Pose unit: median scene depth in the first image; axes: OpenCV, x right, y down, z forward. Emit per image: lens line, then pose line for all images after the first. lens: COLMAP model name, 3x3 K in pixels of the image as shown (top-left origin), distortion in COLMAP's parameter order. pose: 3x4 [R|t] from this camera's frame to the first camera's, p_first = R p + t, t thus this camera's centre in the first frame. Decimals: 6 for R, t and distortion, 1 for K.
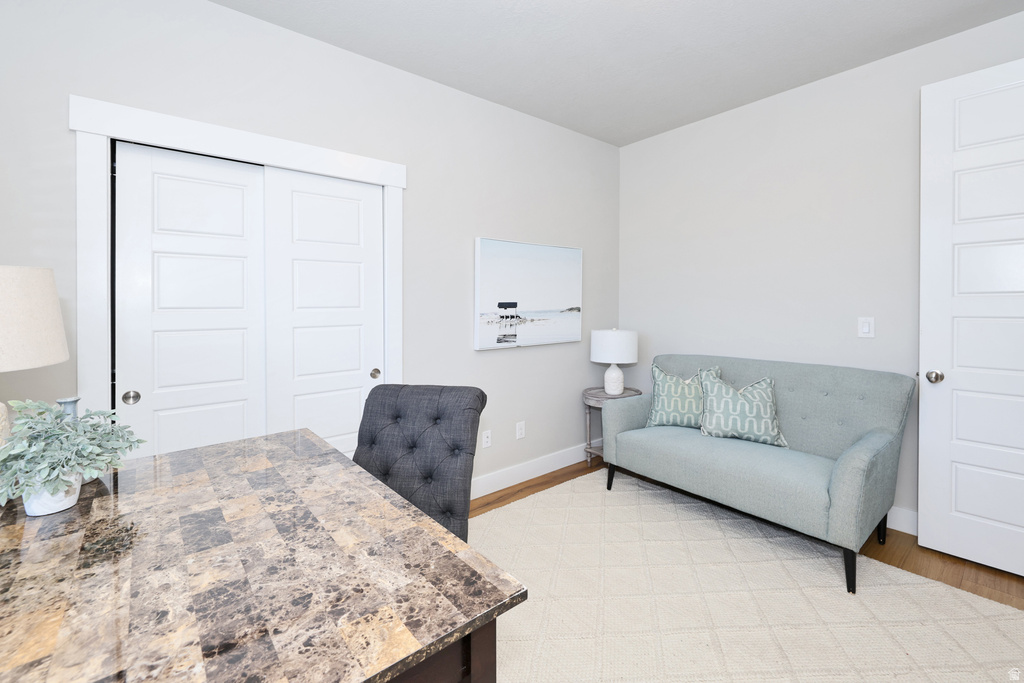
lens RADIAL K [[435.3, 0, 487.3], [0, 435.3, 305.8], [0, 0, 1]] dist [0.003237, 0.000135]
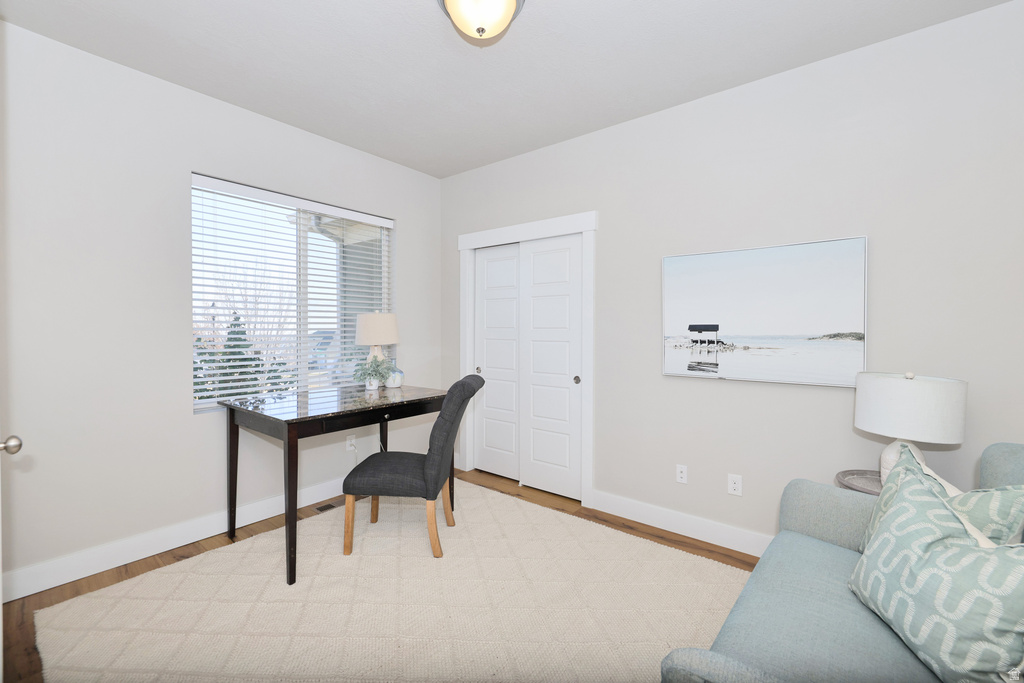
lens RADIAL K [[435.3, 0, 510.1], [0, 435.3, 333.9], [0, 0, 1]] dist [0.003237, 0.000135]
pose [[0.200415, 0.021714, -0.979471, 0.799964], [-0.010351, 0.999745, 0.020045, -0.002980], [0.979656, 0.006121, 0.200588, 0.451936]]
